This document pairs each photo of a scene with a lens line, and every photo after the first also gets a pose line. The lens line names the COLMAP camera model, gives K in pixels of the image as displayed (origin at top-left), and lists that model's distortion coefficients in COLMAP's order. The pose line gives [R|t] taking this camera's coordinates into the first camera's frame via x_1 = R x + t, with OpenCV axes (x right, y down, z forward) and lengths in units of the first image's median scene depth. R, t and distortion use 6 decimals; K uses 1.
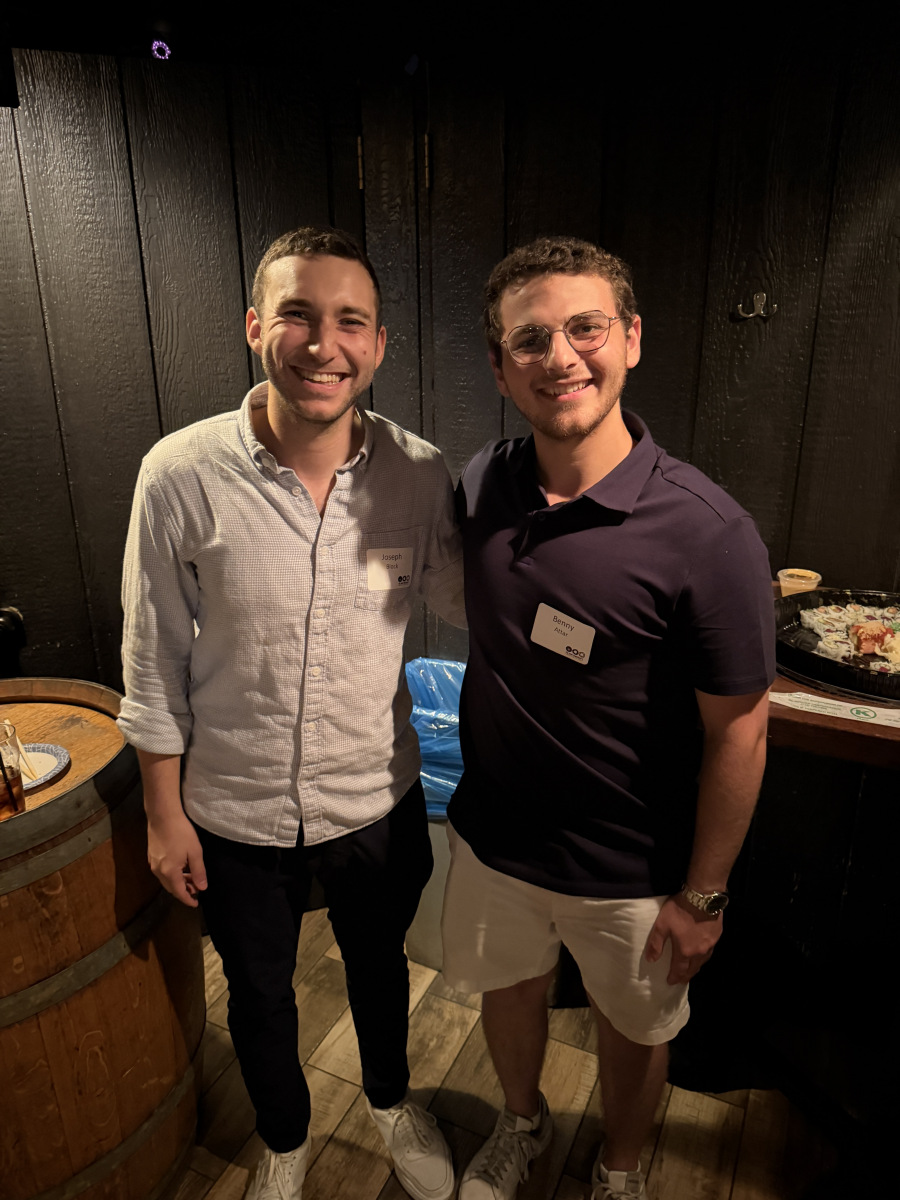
lens RADIAL K [[874.5, 0, 454.7], [0, 874.5, 596.3], [0, 0, 1]] dist [0.013774, -0.029433]
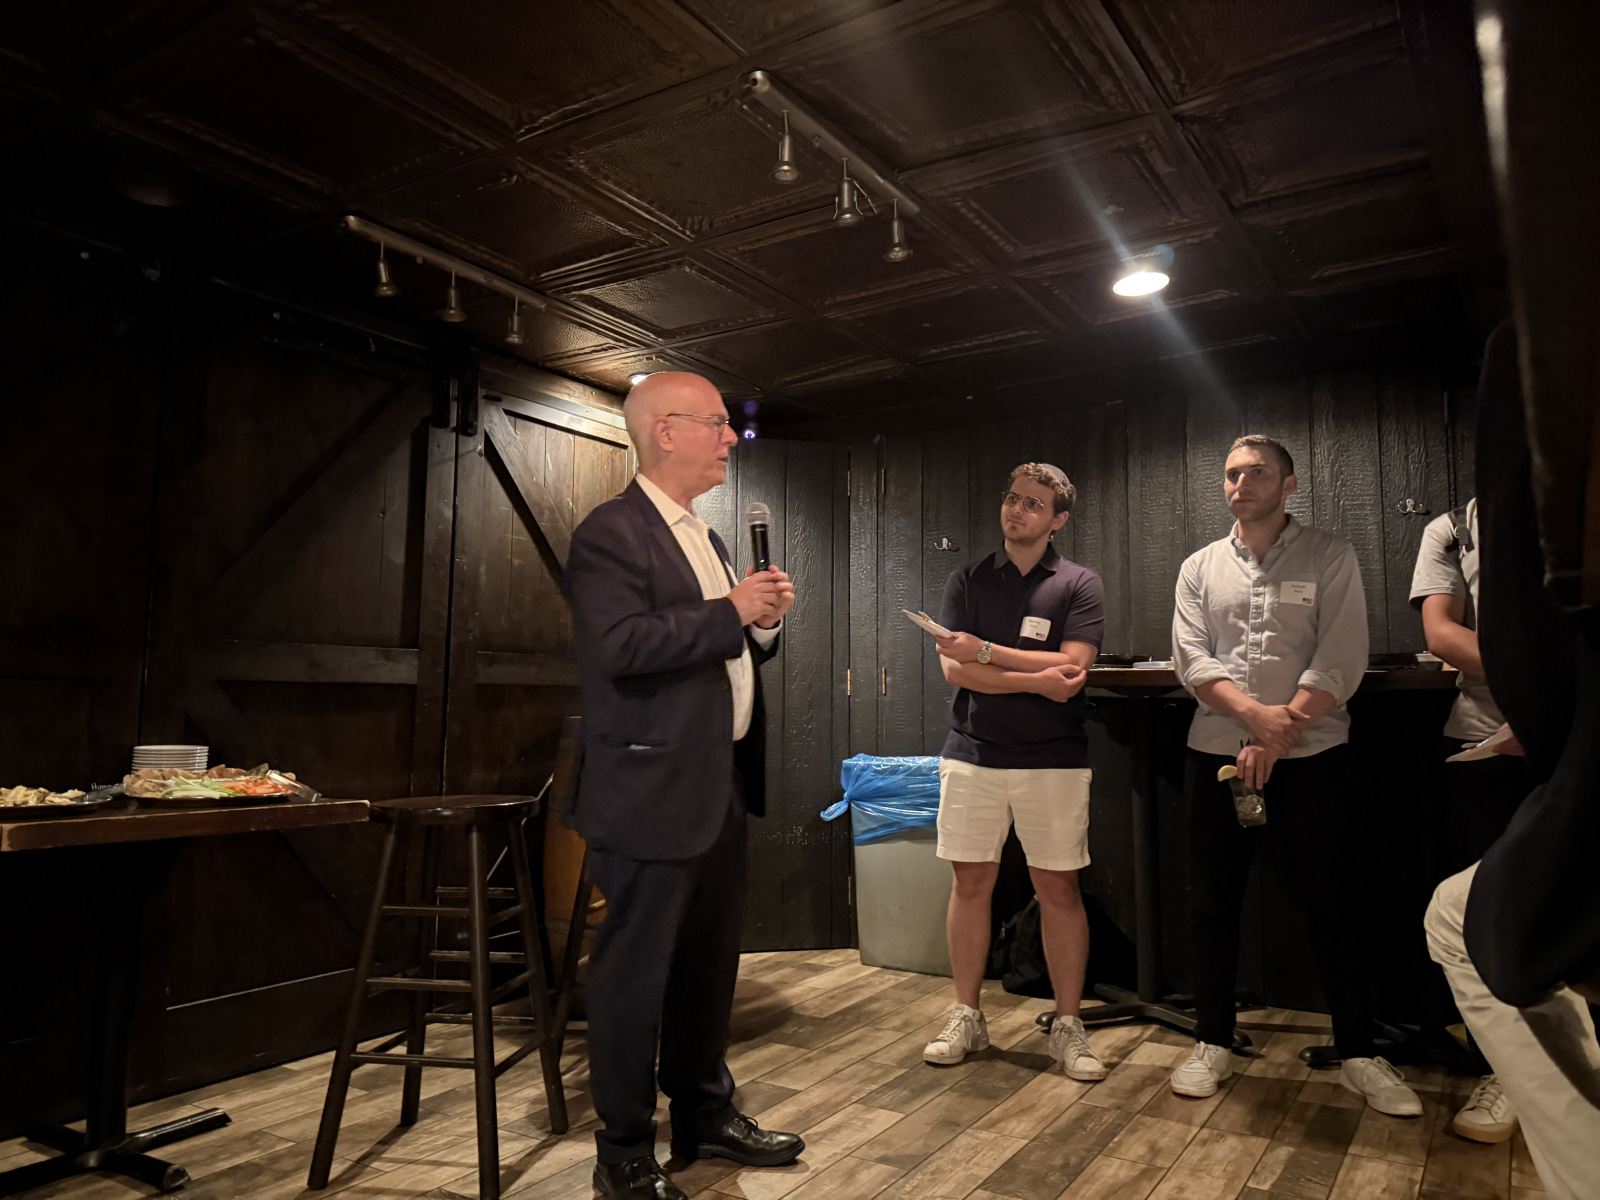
lens RADIAL K [[1166.0, 0, 811.6], [0, 1166.0, 608.9], [0, 0, 1]] dist [0.013774, -0.029433]
pose [[0.994087, 0.001729, -0.108575, 0.100408], [-0.046148, 0.911817, -0.407995, 0.901053], [0.098296, 0.410593, 0.906505, -1.363437]]
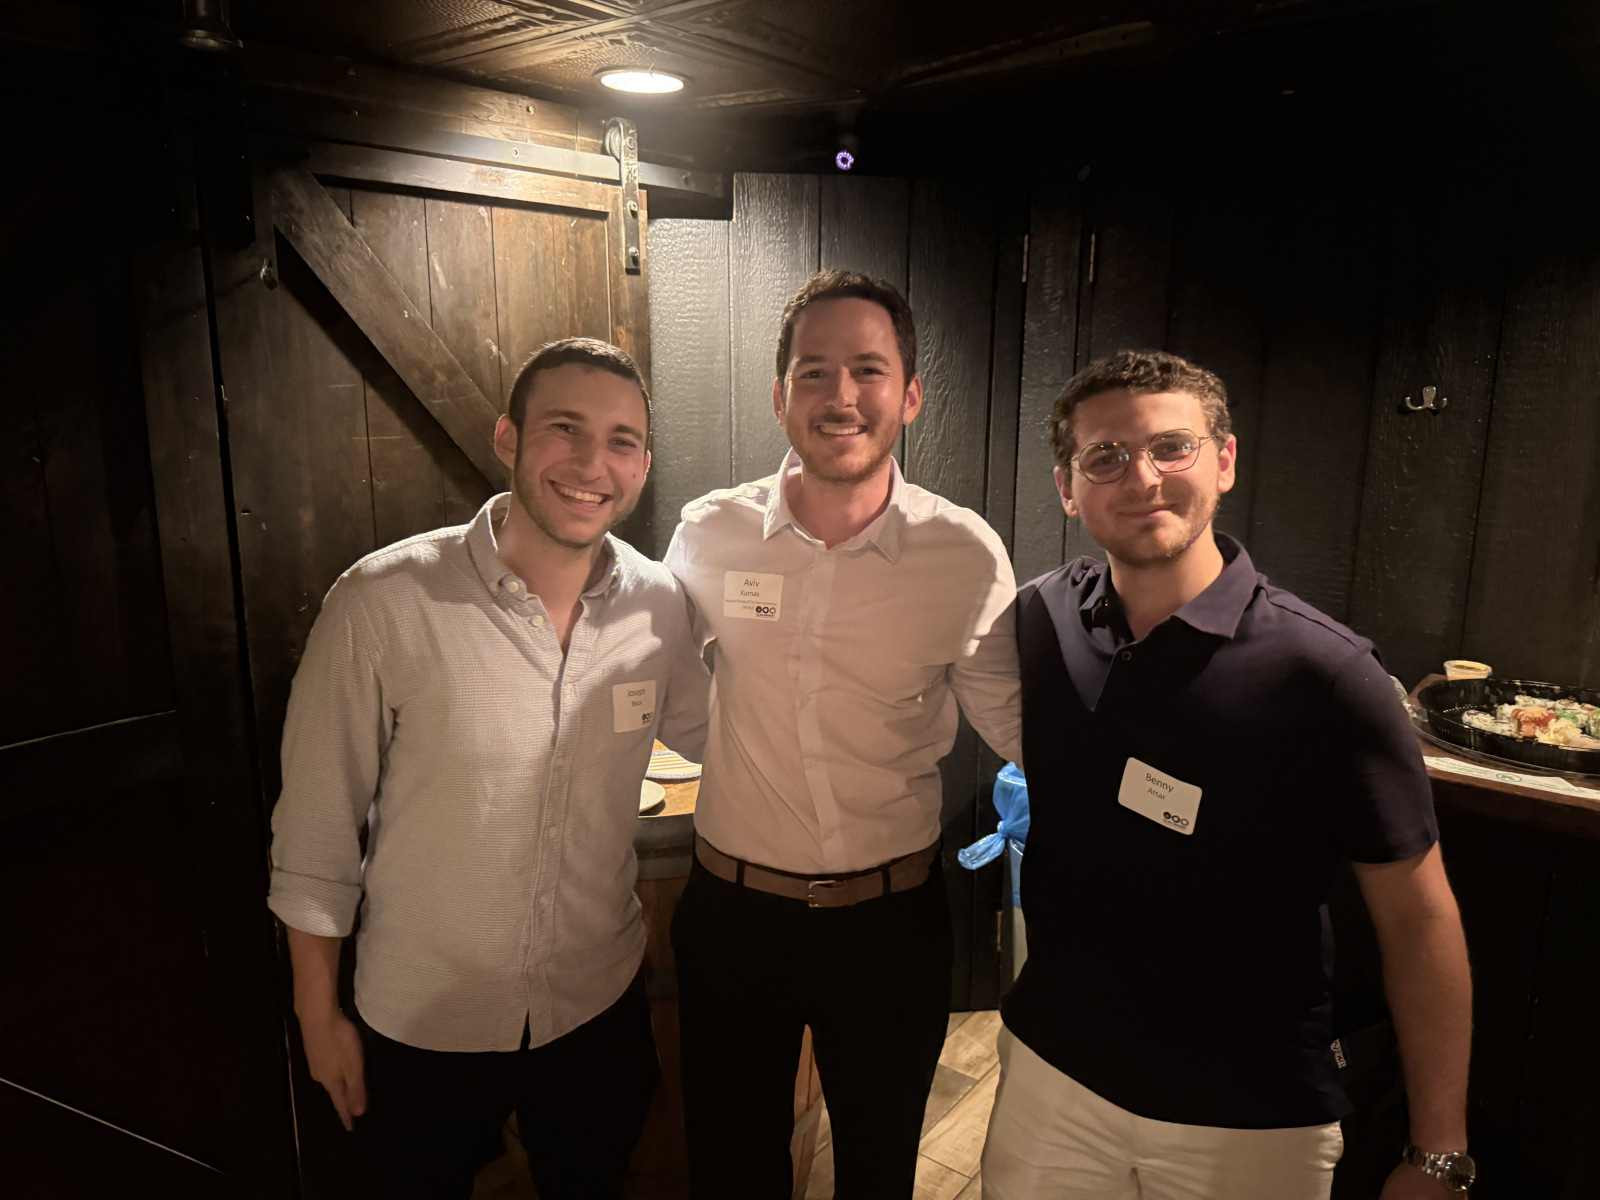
lens RADIAL K [[1166.0, 0, 789.4], [0, 1166.0, 608.7], [0, 0, 1]] dist [0.013774, -0.029433]
pose [[0.974081, 0.054801, -0.219460, -0.058738], [-0.080284, 0.990802, -0.108932, 0.106896], [0.211471, 0.123728, 0.969521, -0.404283]]
